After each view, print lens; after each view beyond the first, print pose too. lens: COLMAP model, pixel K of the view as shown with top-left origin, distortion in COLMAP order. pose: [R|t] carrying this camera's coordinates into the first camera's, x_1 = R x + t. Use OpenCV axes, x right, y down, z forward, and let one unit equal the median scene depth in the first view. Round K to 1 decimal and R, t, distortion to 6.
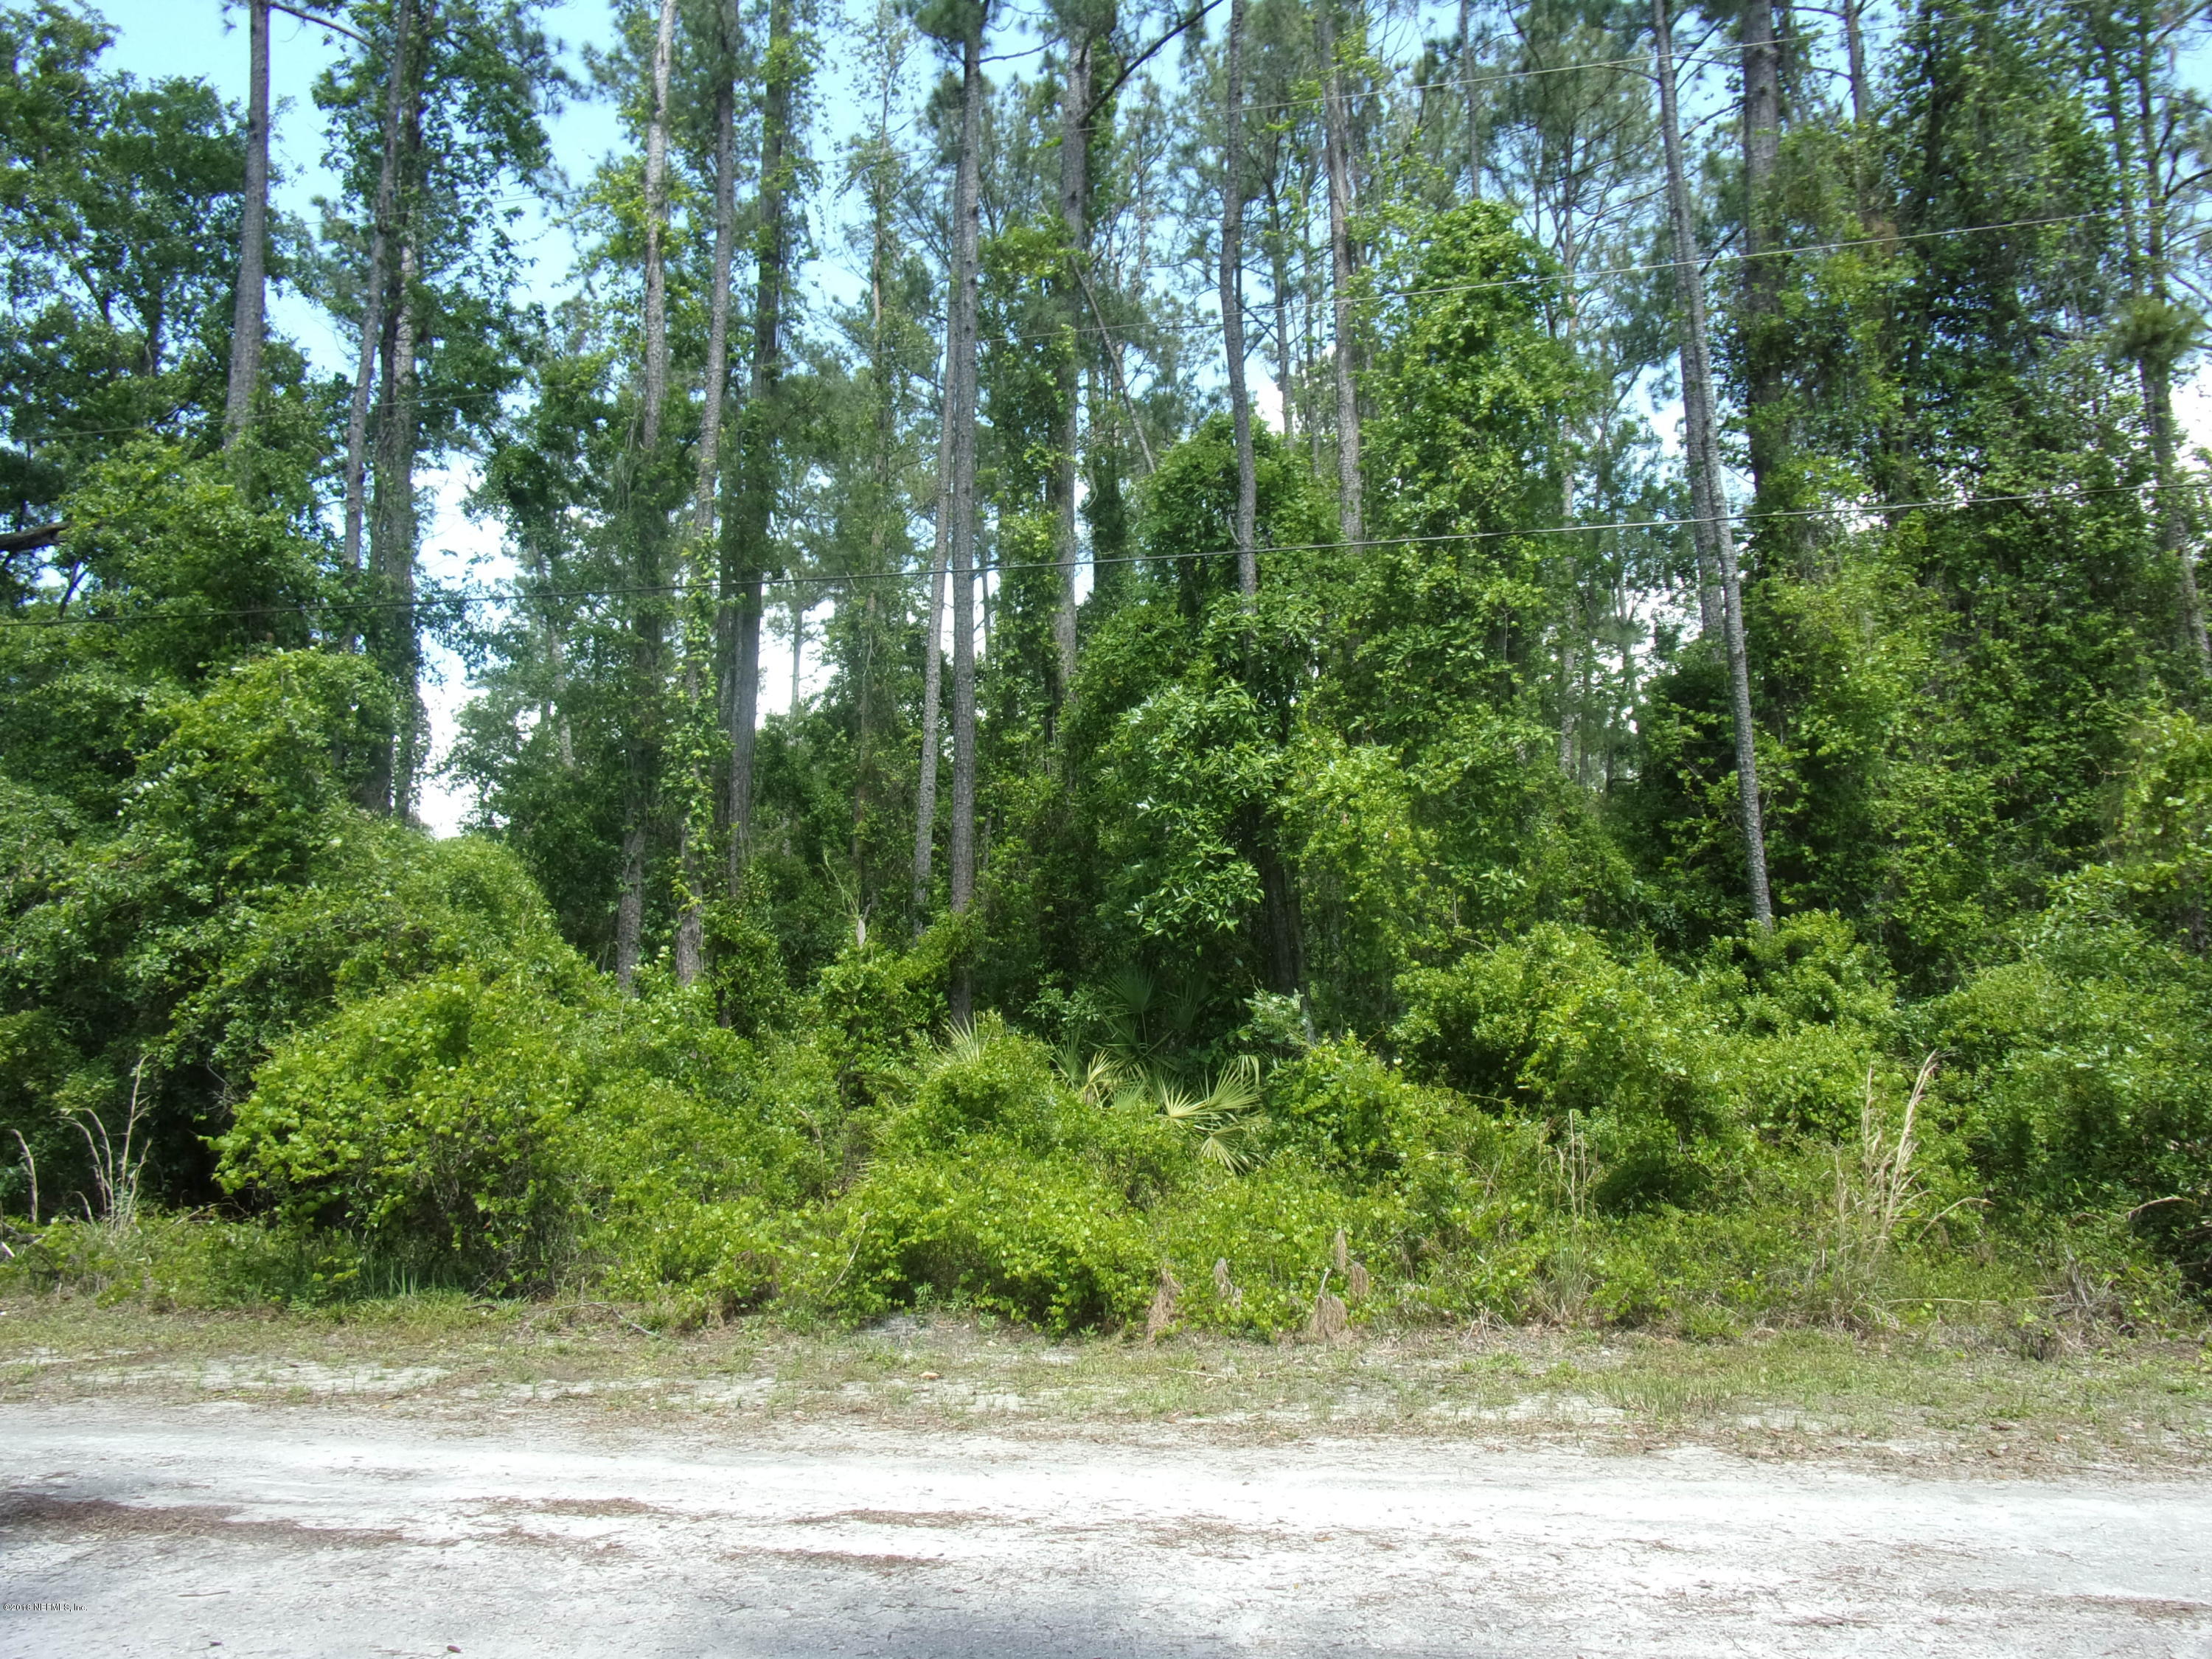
lens RADIAL K [[1570.9, 0, 1106.0], [0, 1570.9, 829.5], [0, 0, 1]] dist [-0.044878, 0.023903]
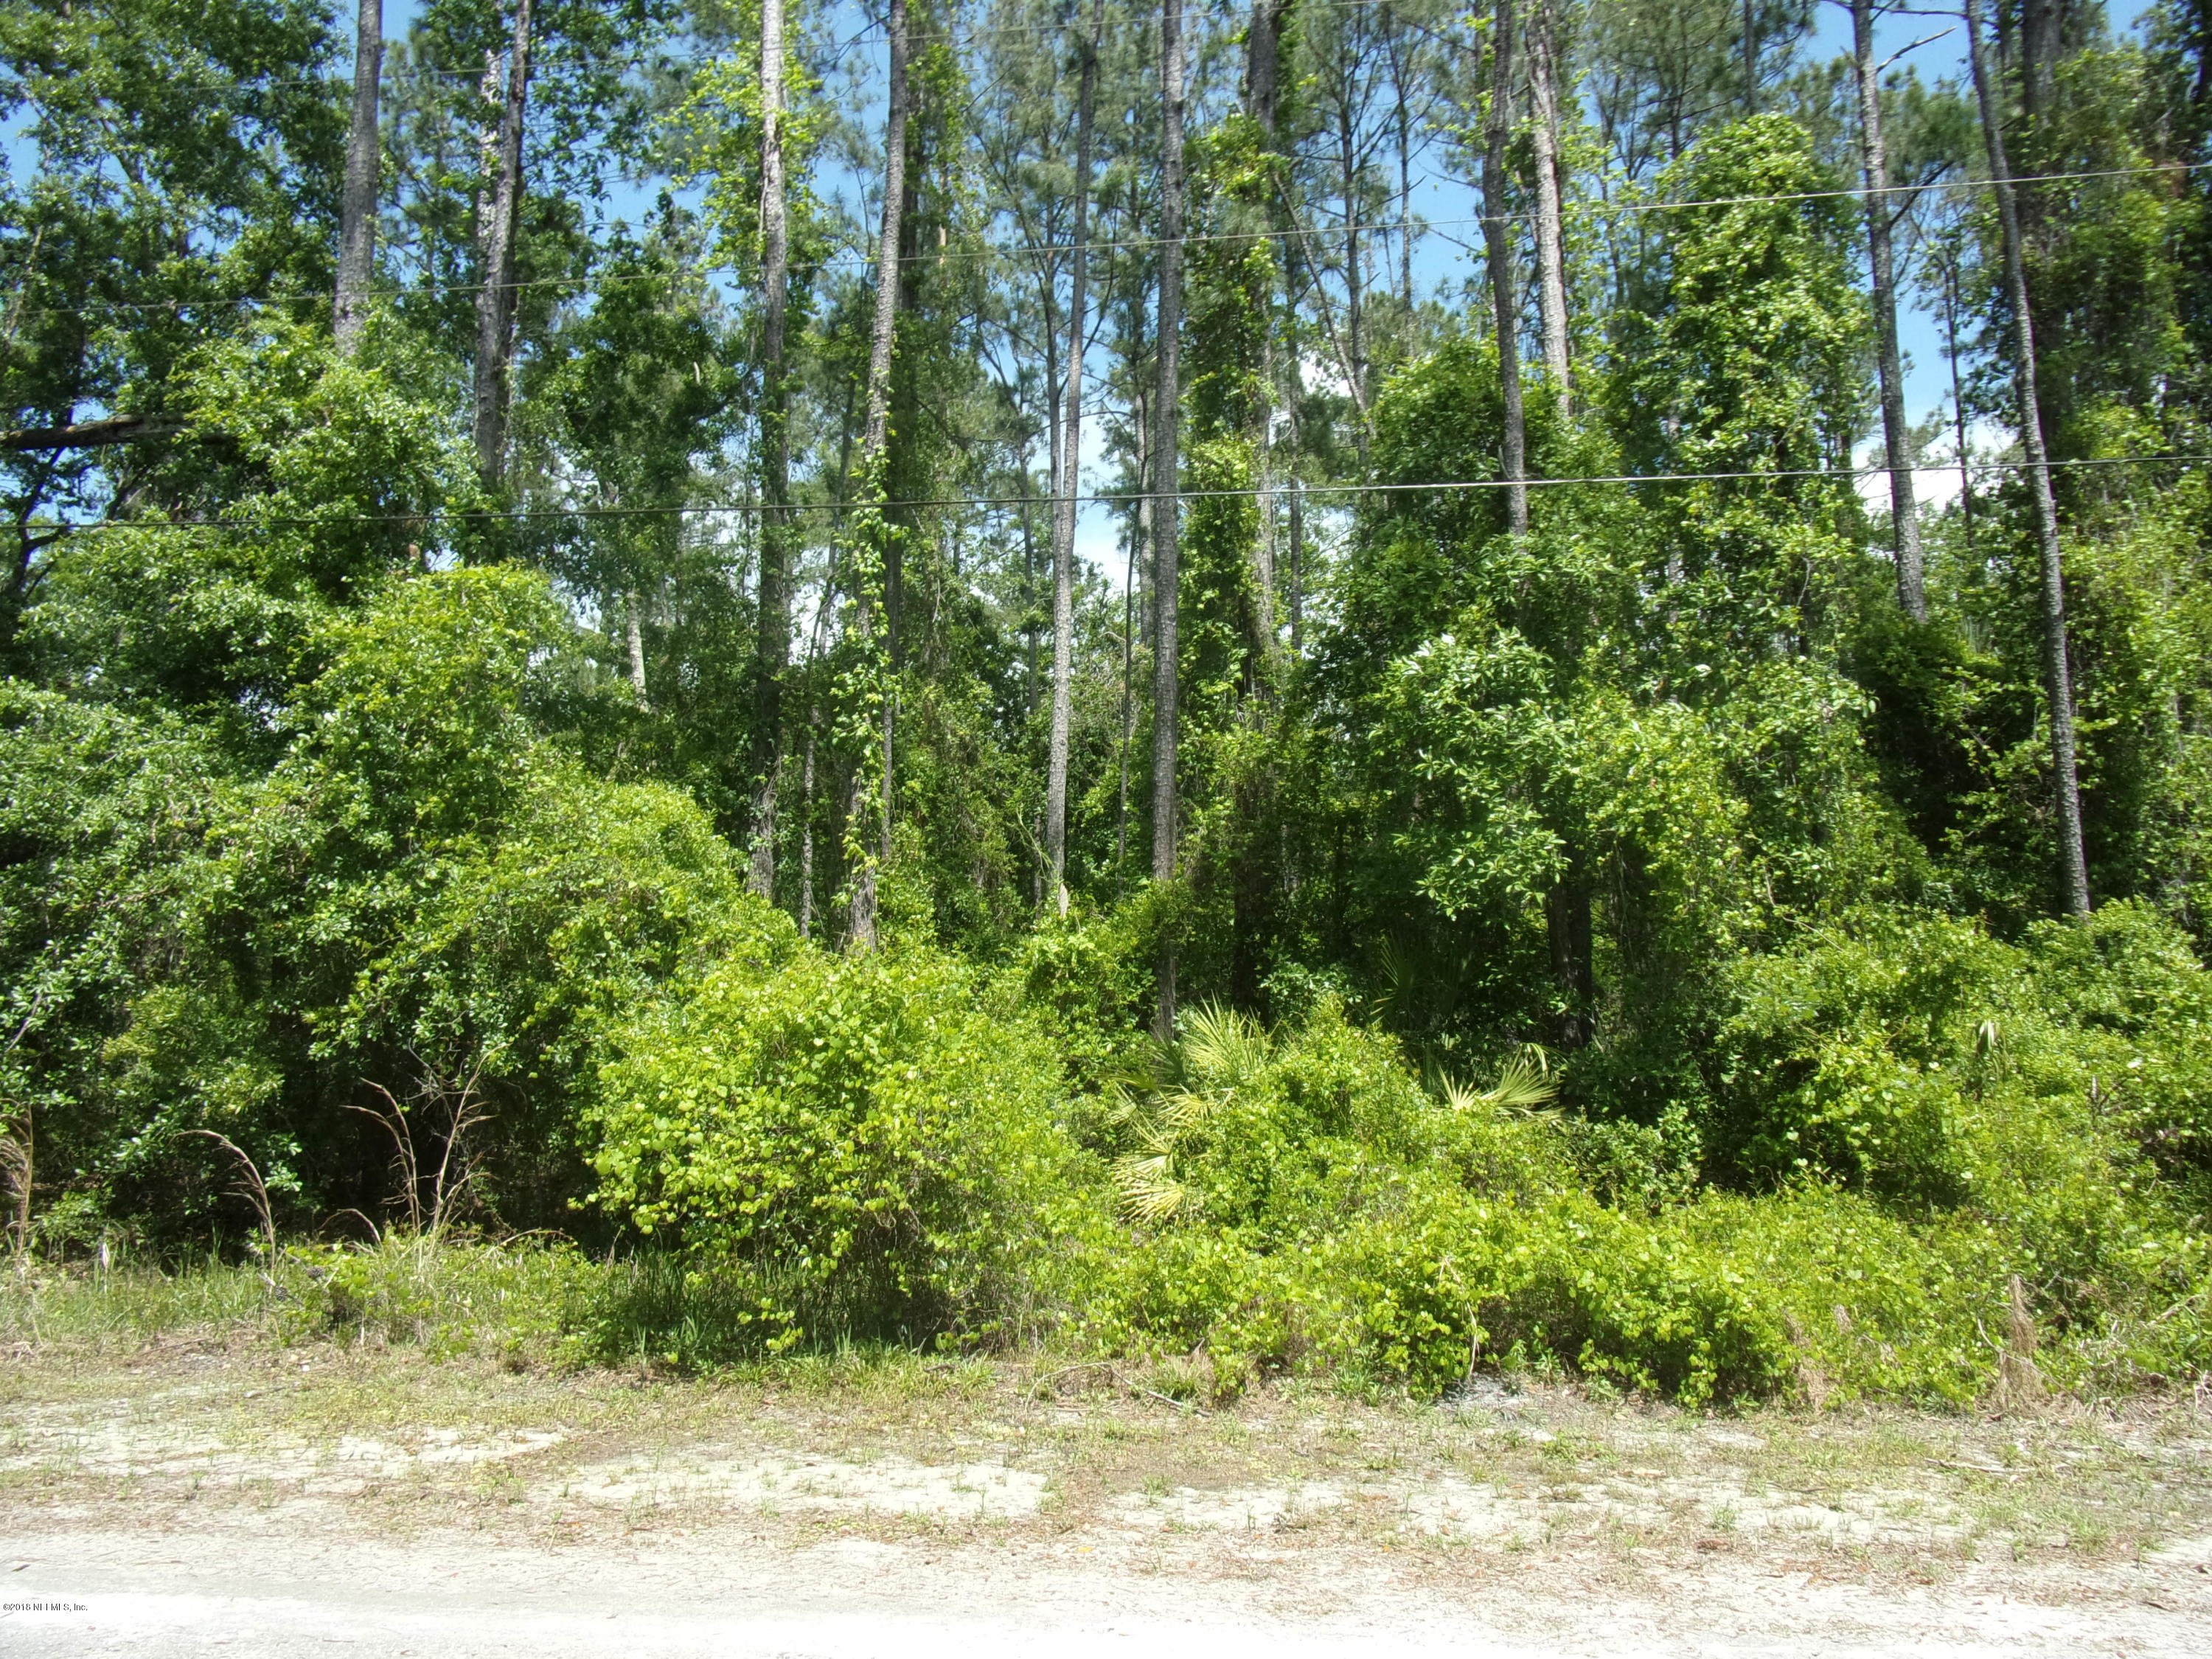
lens RADIAL K [[1575.1, 0, 1103.6], [0, 1575.1, 805.7], [0, 0, 1]] dist [-0.020981, -0.002589]
pose [[0.998693, 0.019736, 0.047142, -0.195114], [-0.020058, 0.999779, 0.006361, 0.005794], [-0.047006, -0.007299, 0.998868, 0.102273]]
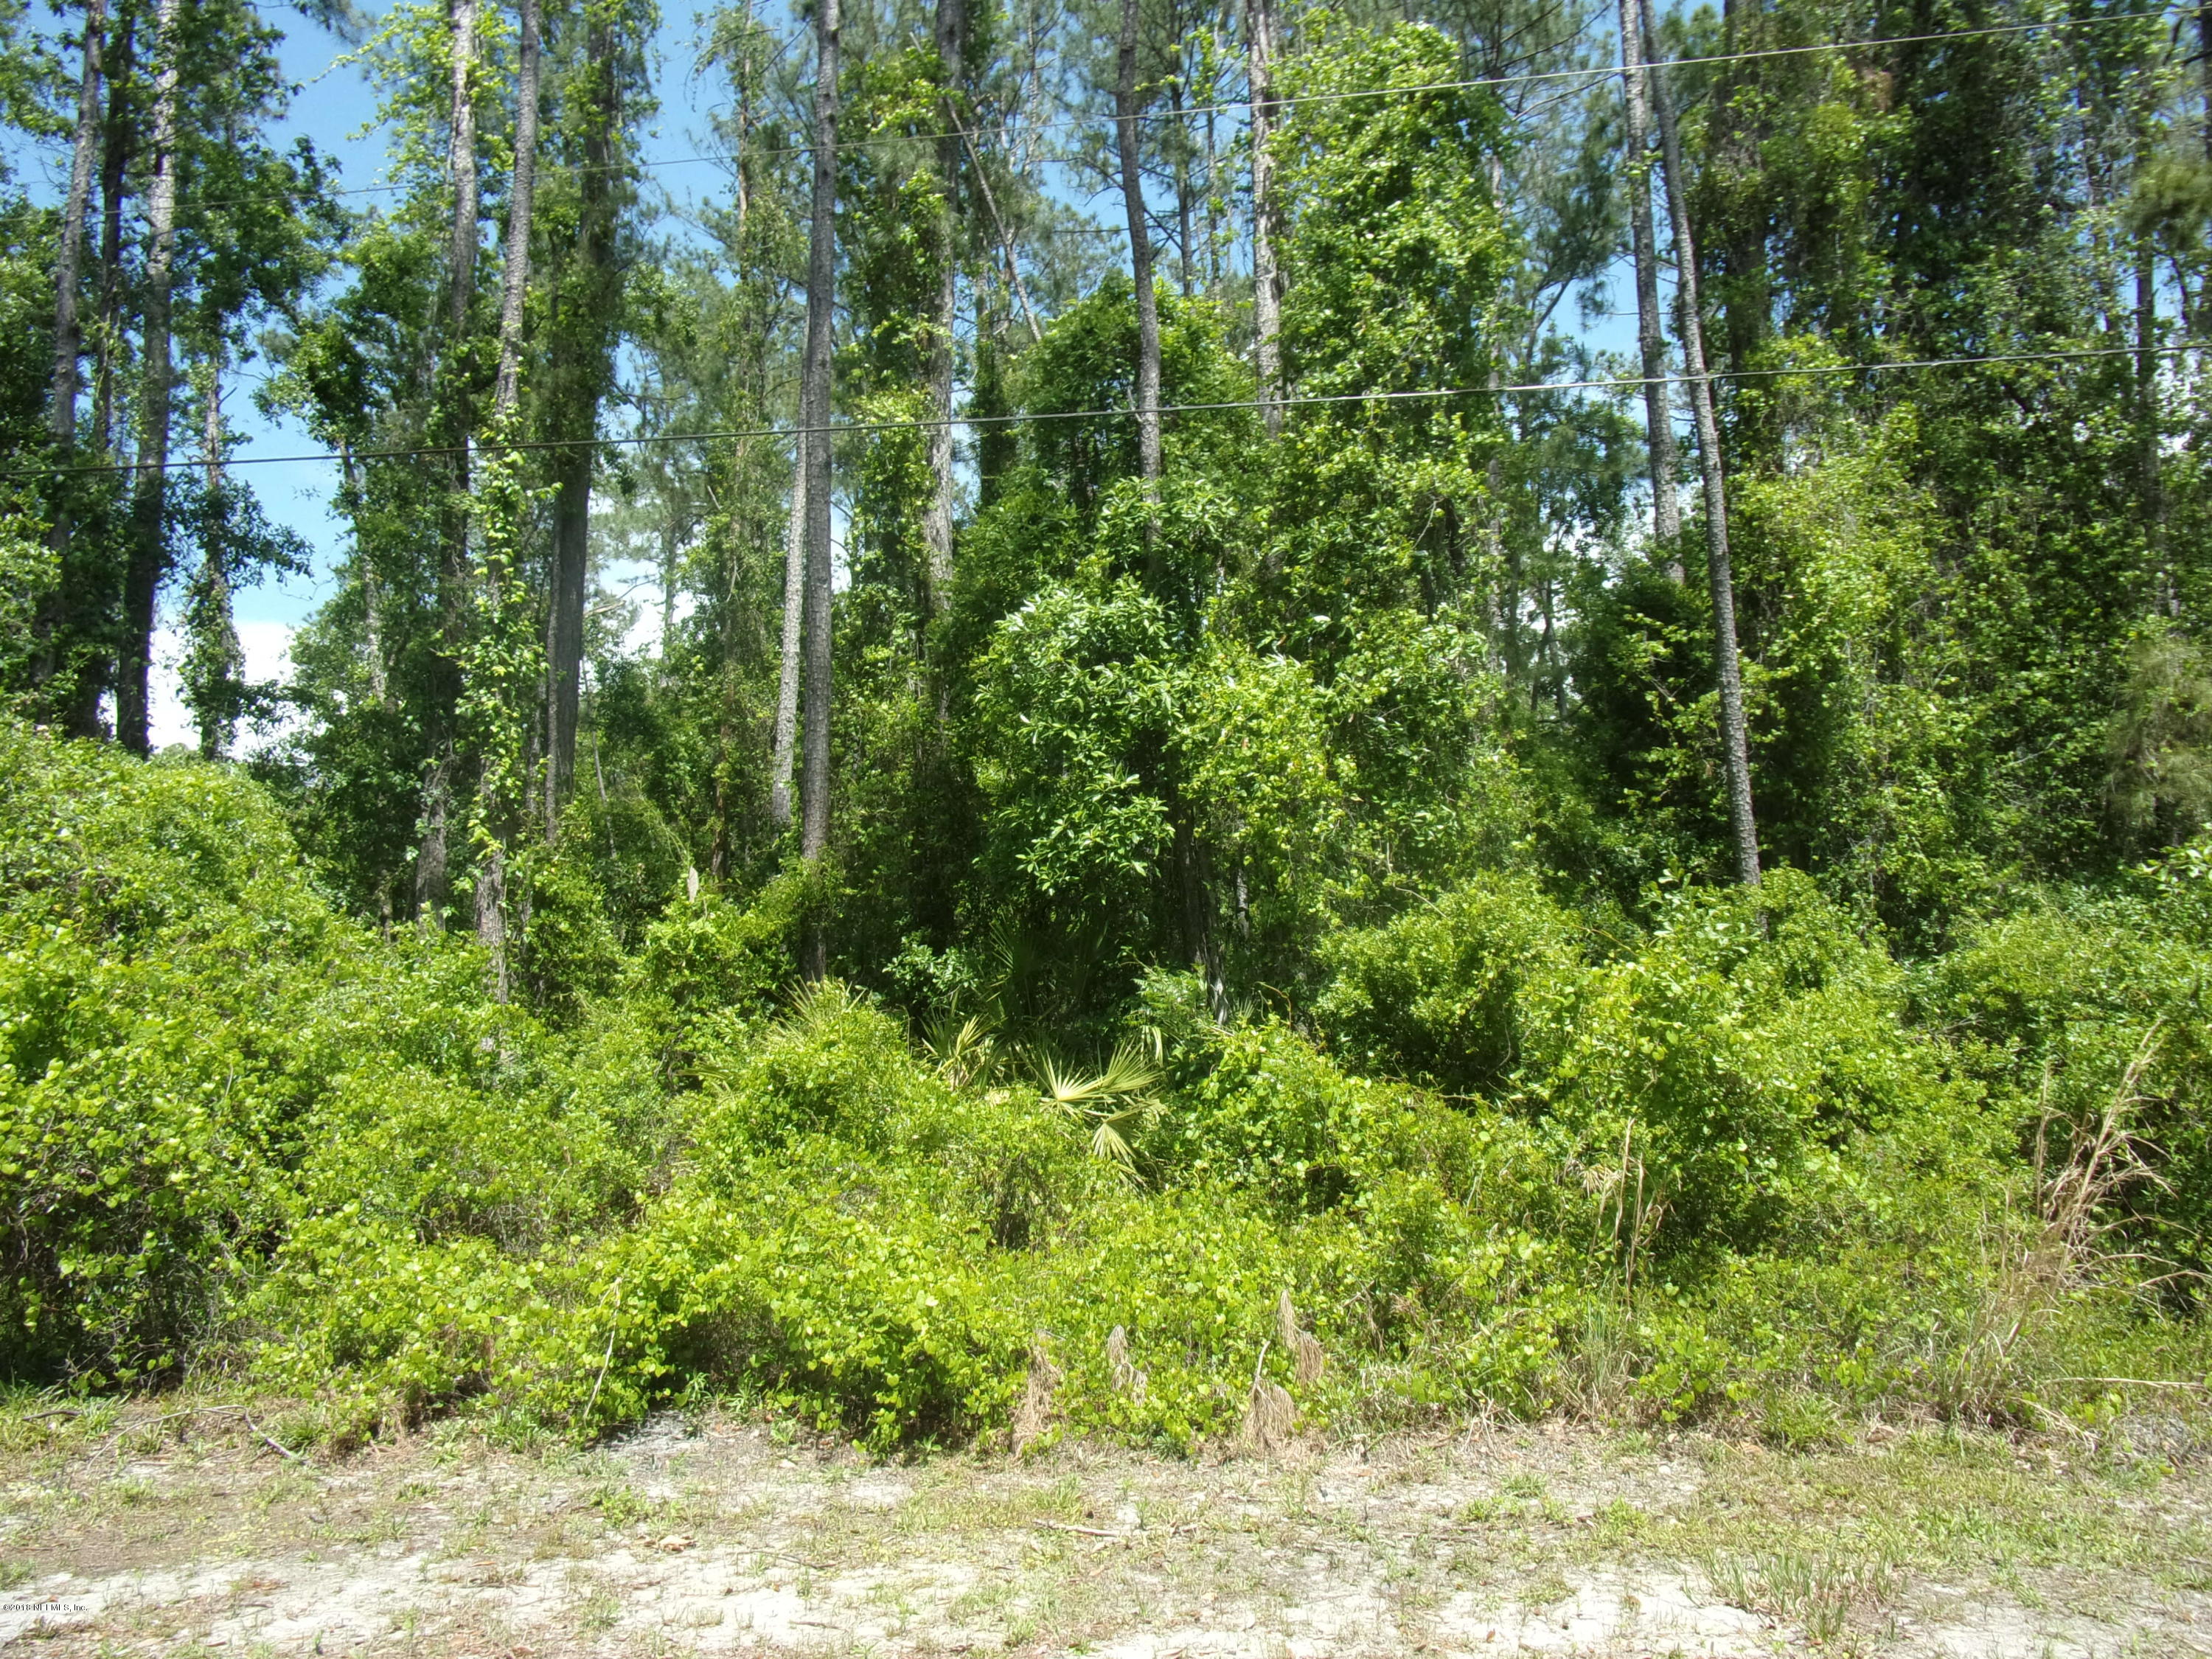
lens RADIAL K [[1599.8, 0, 1080.2], [0, 1599.8, 776.8], [0, 0, 1]] dist [-0.024021, 0.005979]
pose [[0.998801, 0.001368, 0.048942, 0.010956], [-0.001169, 0.999991, -0.004099, 0.013238], [-0.048948, 0.004037, 0.998793, 0.145013]]
